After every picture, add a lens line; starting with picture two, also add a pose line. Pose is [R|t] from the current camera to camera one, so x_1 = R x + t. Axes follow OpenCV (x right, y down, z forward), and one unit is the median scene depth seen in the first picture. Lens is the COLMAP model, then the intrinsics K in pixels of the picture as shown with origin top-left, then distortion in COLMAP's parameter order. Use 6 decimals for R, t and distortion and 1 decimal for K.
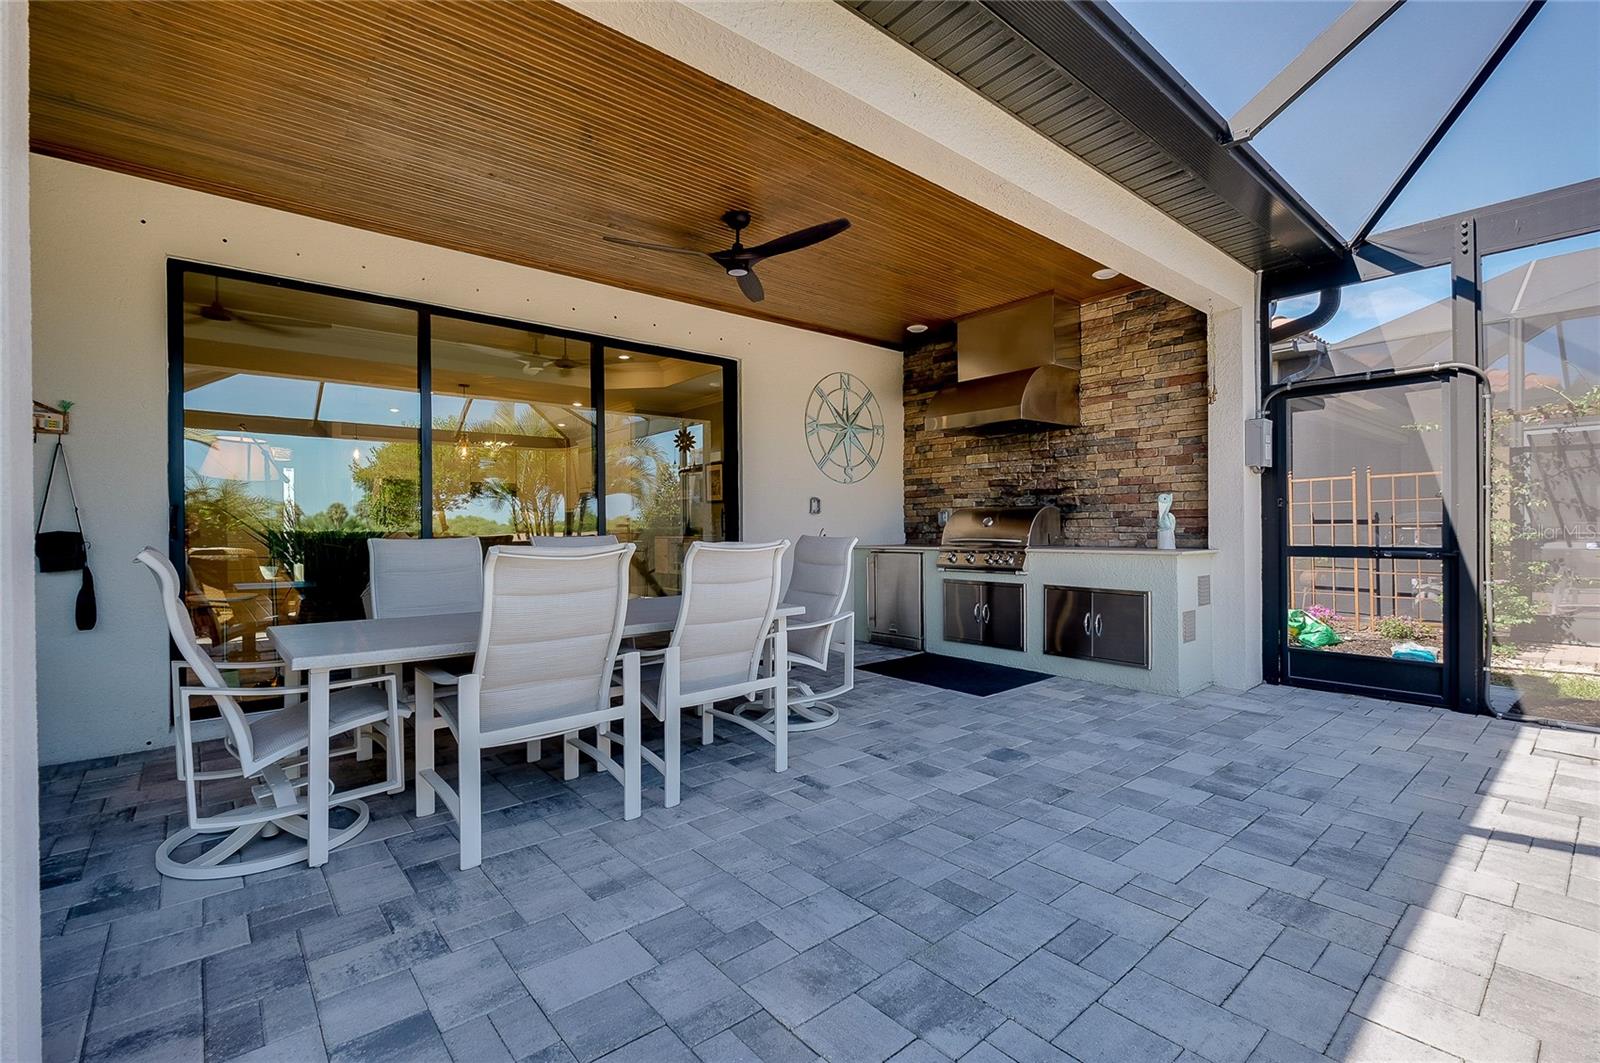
lens RADIAL K [[734.8, 0, 808.9], [0, 734.8, 545.5], [0, 0, 1]] dist [-0.011866, -0.000158]
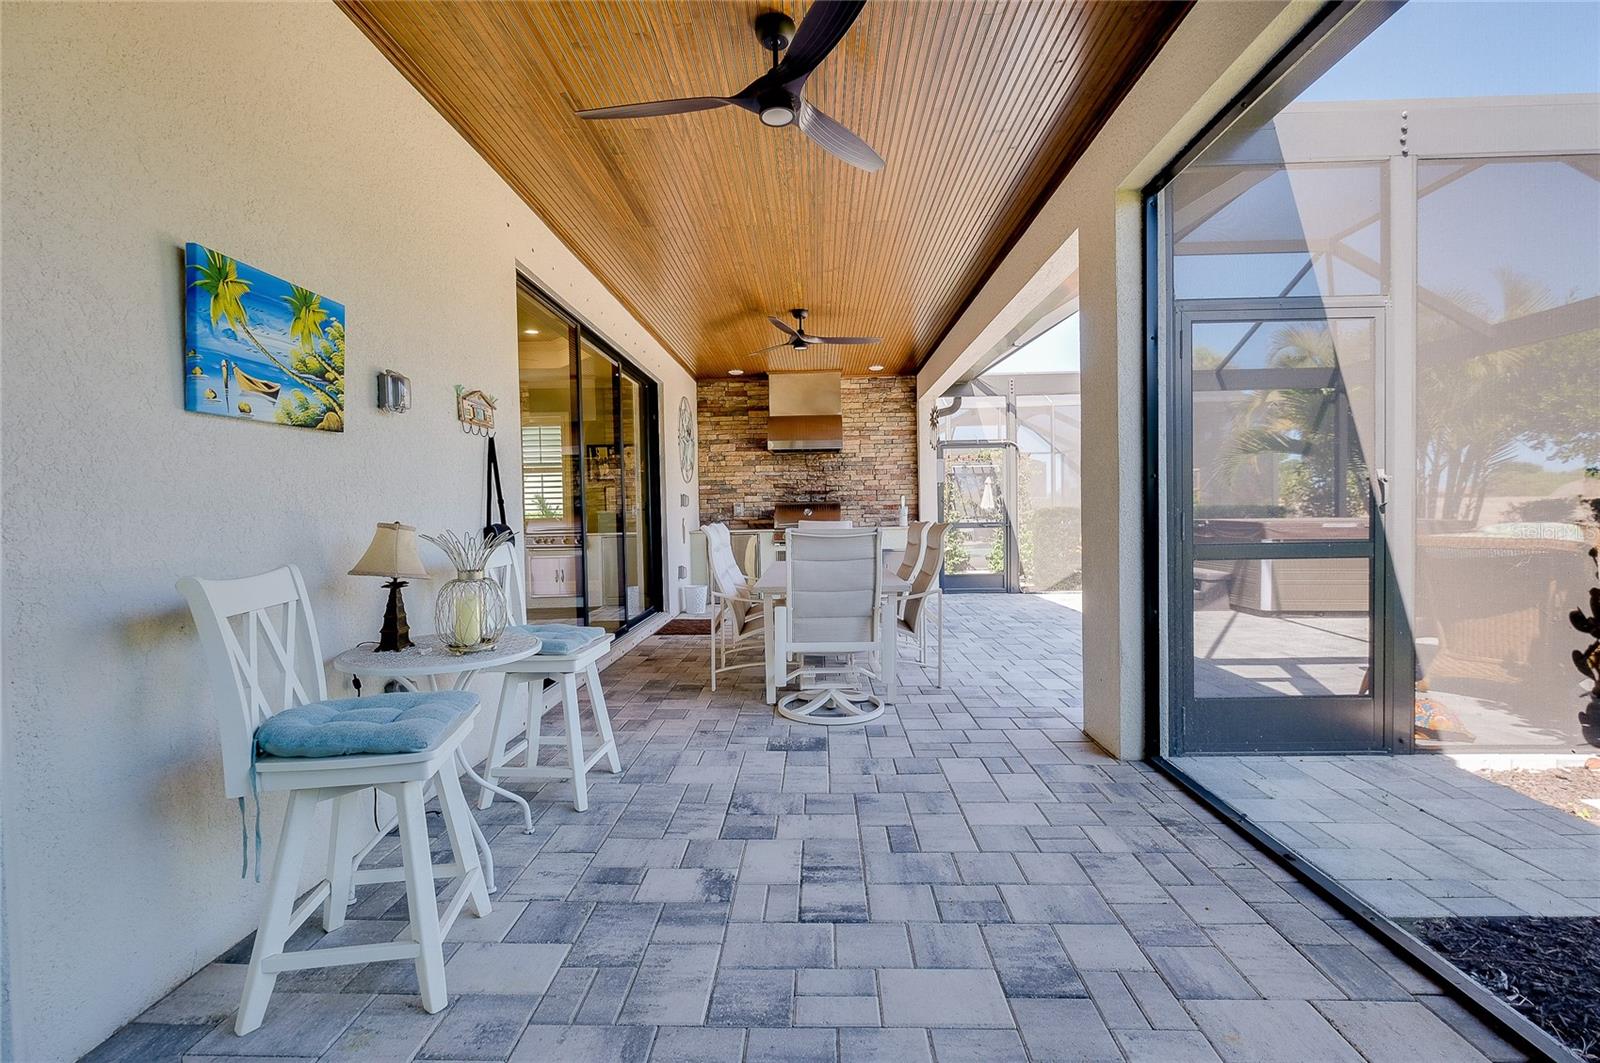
lens RADIAL K [[742.1, 0, 848.3], [0, 742.1, 530.4], [0, 0, 1]] dist [-0.001100, -0.000008]
pose [[0.616287, -0.024604, 0.787138, -1.285741], [0.032837, 0.999445, 0.005530, -0.000081], [-0.786837, 0.022440, 0.616753, -0.026321]]
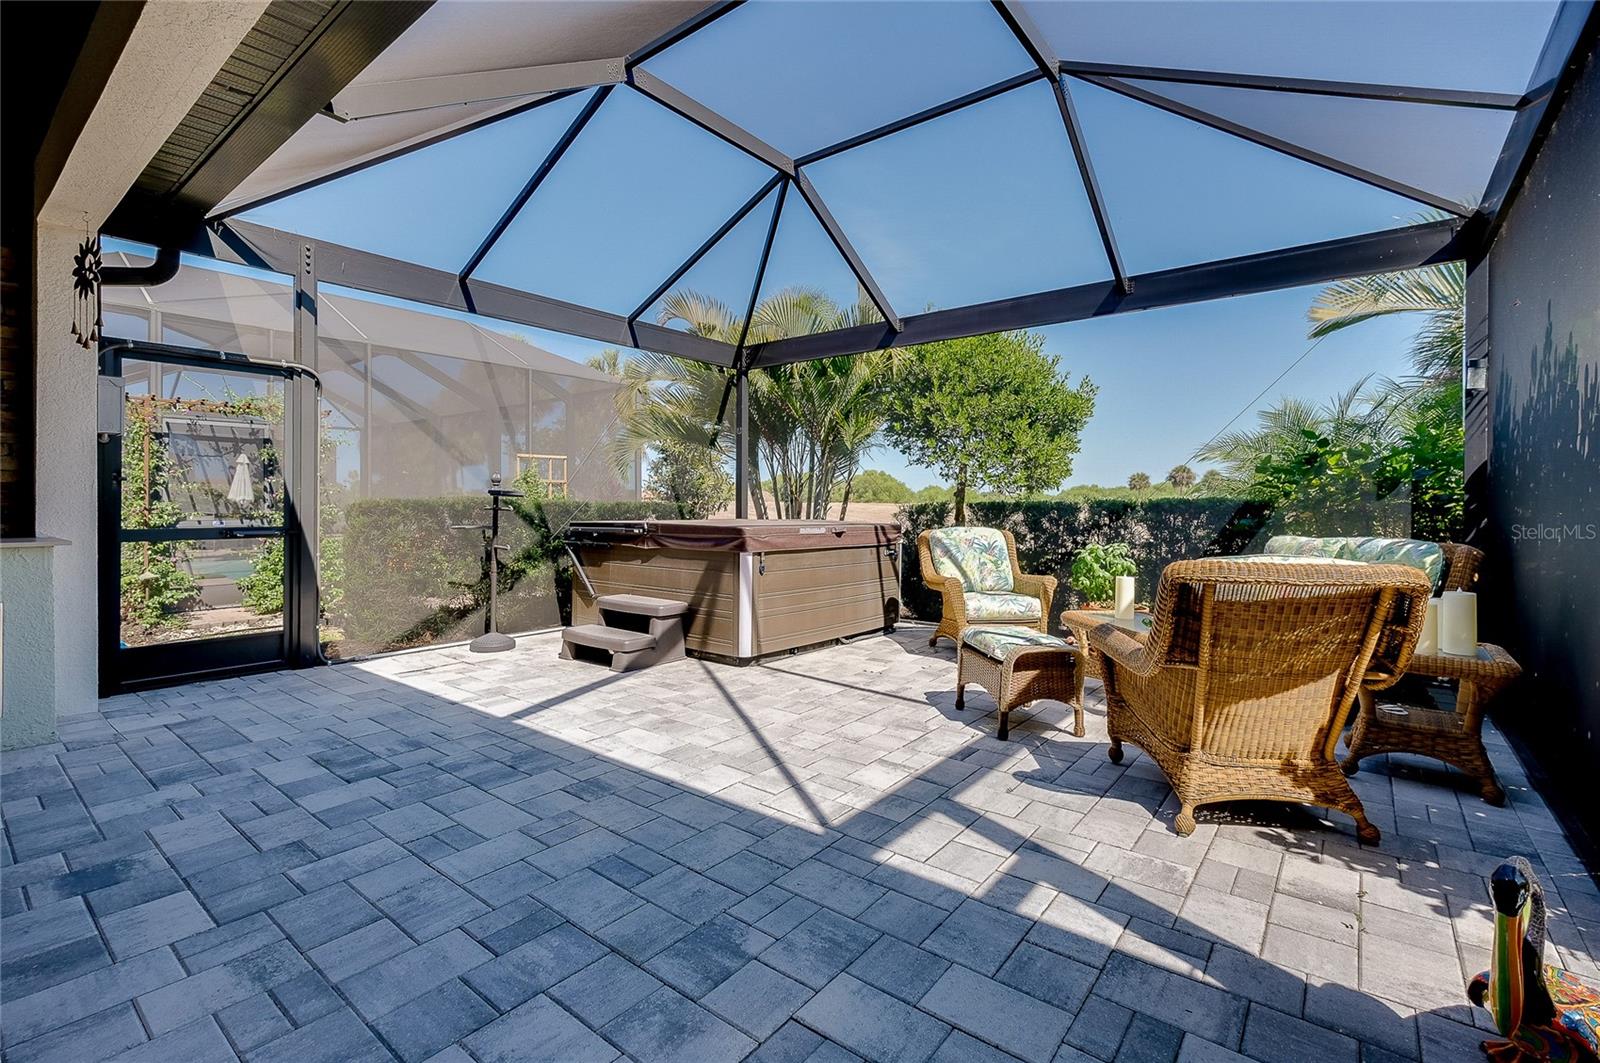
lens RADIAL K [[702.6, 0, 800.0], [0, 702.6, 531.5], [0, 0, 1]] dist [-0.001518, -0.000096]
pose [[-0.197061, -0.036773, 0.979701, -0.372799], [0.020937, 0.998911, 0.041706, -0.020570], [-0.980168, 0.028730, -0.196076, 0.449154]]
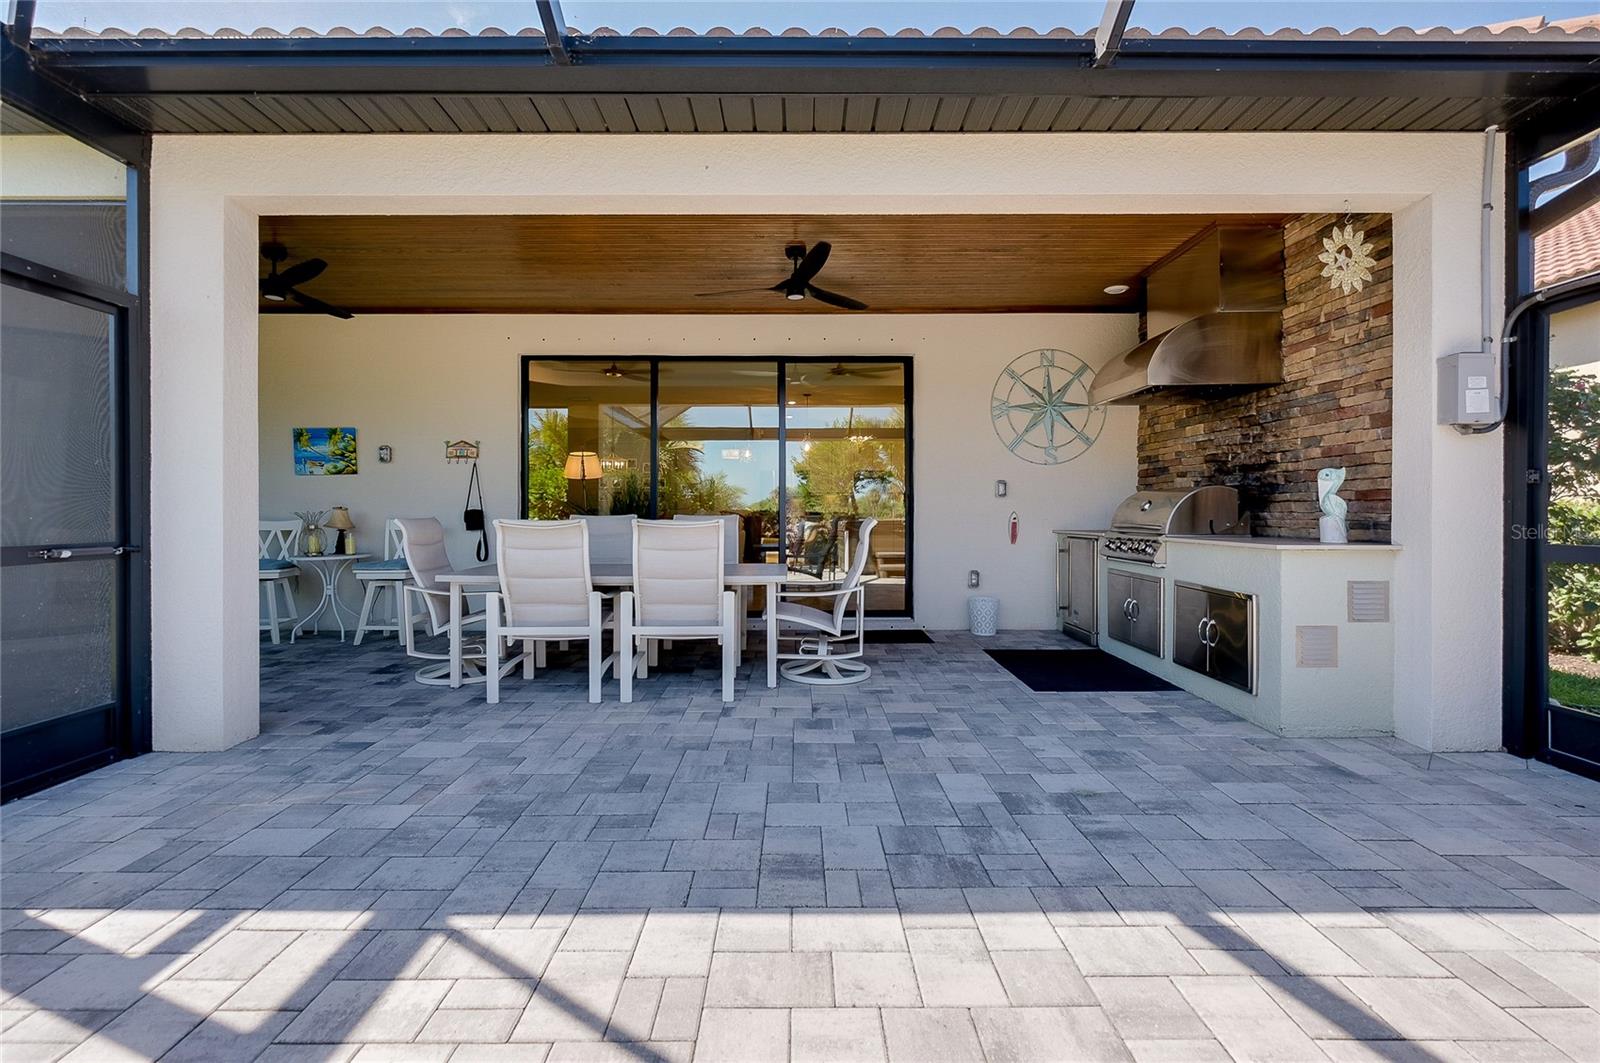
lens RADIAL K [[733.1, 0, 779.7], [0, 733.1, 521.5], [0, 0, 1]] dist [-0.009909, 0.000027]
pose [[0.741041, 0.016607, -0.671254, 0.711356], [-0.021893, 0.999760, 0.000565, -0.005288], [0.671102, 0.014277, 0.741227, 0.094553]]
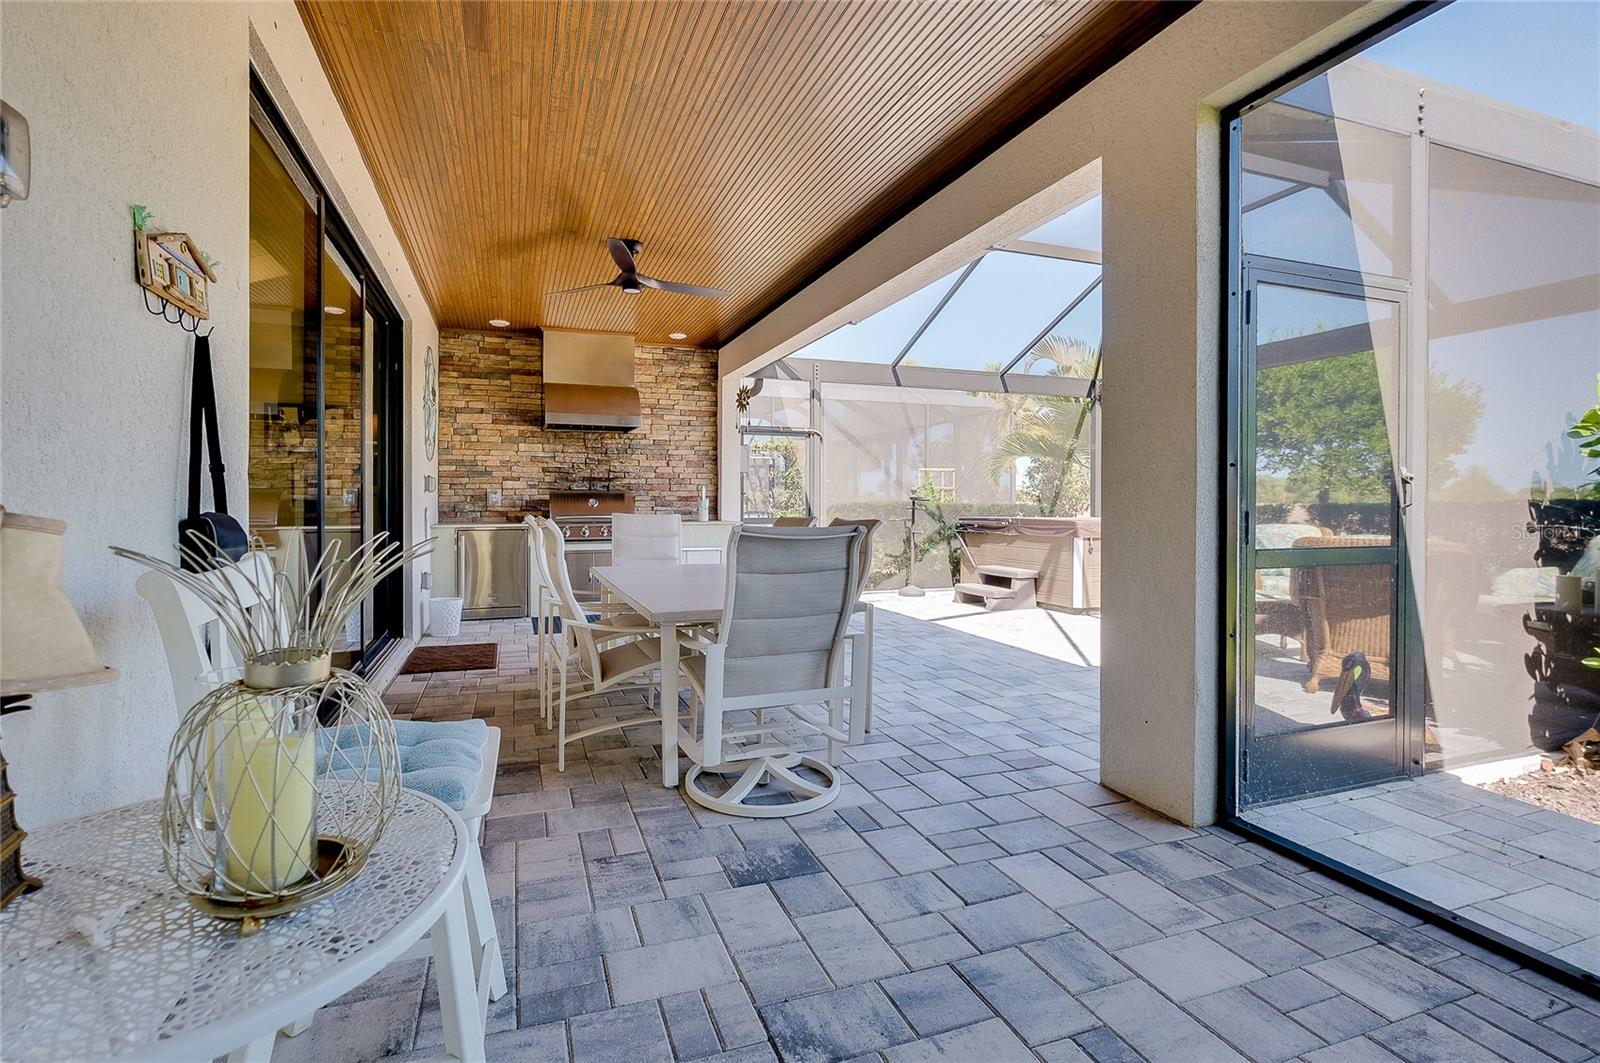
lens RADIAL K [[732.4, 0, 825.0], [0, 732.4, 501.3], [0, 0, 1]] dist [0.002475, -0.000747]
pose [[0.289018, 0.009576, 0.957276, -1.156325], [0.020939, 0.999648, -0.016322, -0.009157], [-0.957095, 0.024762, 0.288716, 0.372581]]
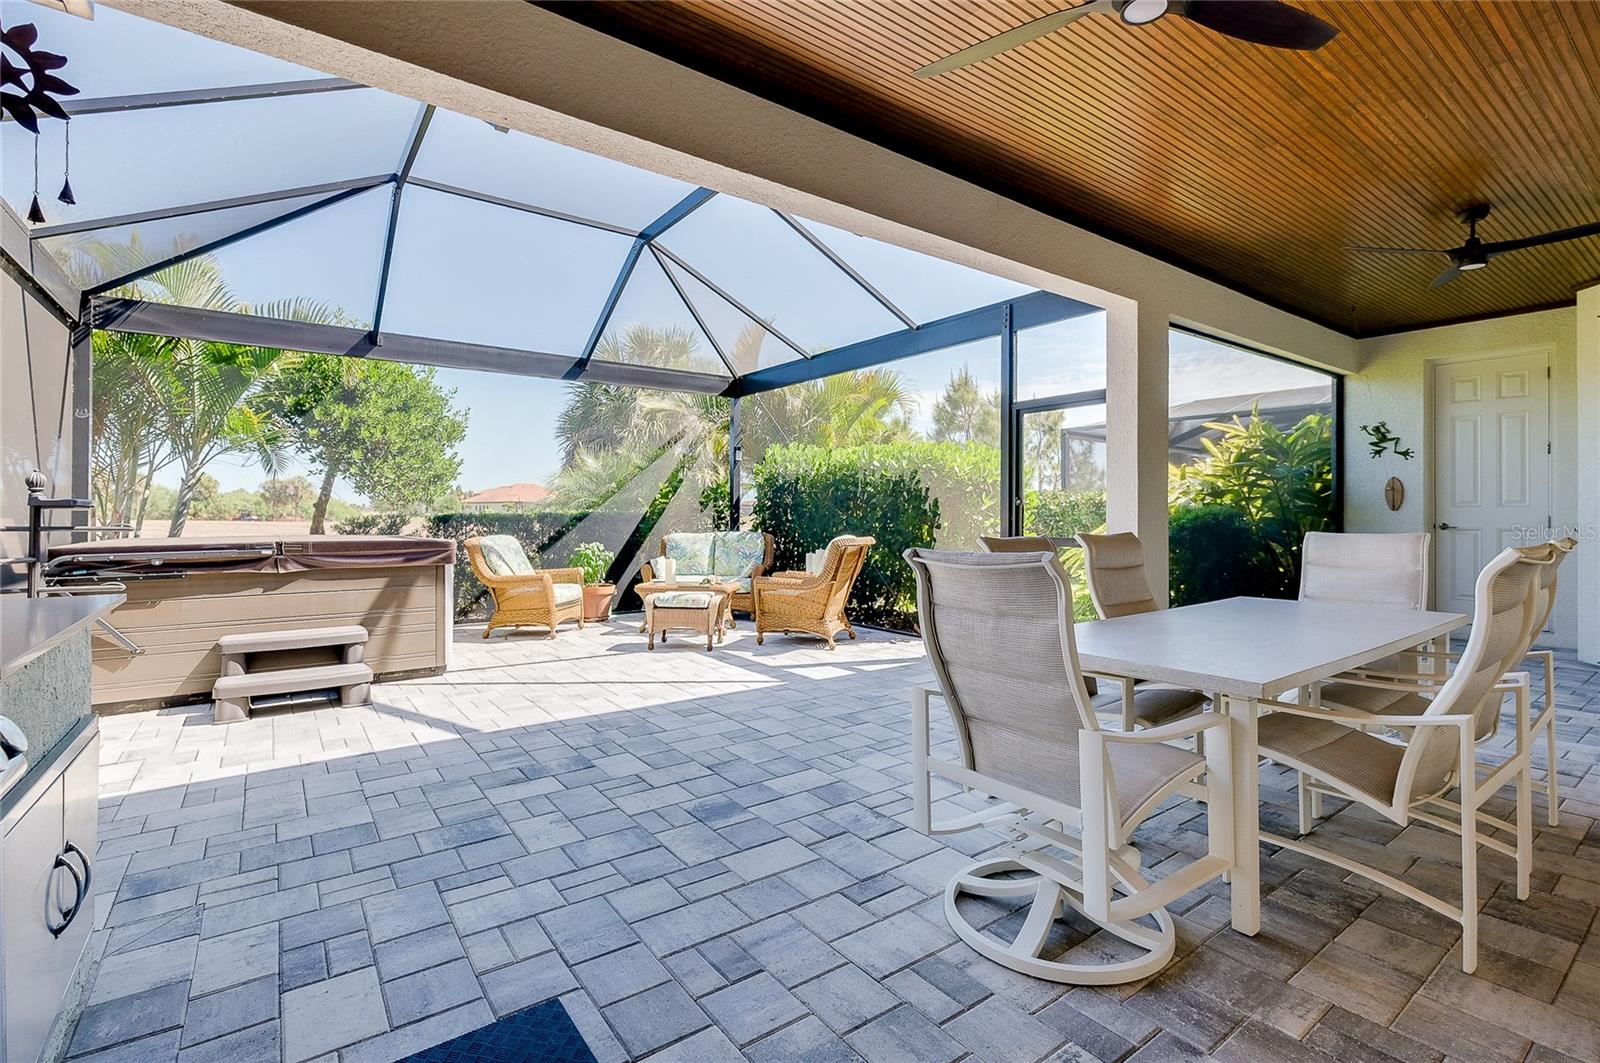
lens RADIAL K [[710.9, 0, 797.2], [0, 710.9, 509.0], [0, 0, 1]] dist [-0.002213, 0.000831]
pose [[-0.996100, 0.007655, 0.087894, 0.099479], [0.009204, 0.999809, 0.017229, -0.049304], [-0.087745, 0.017970, -0.995981, 1.531027]]
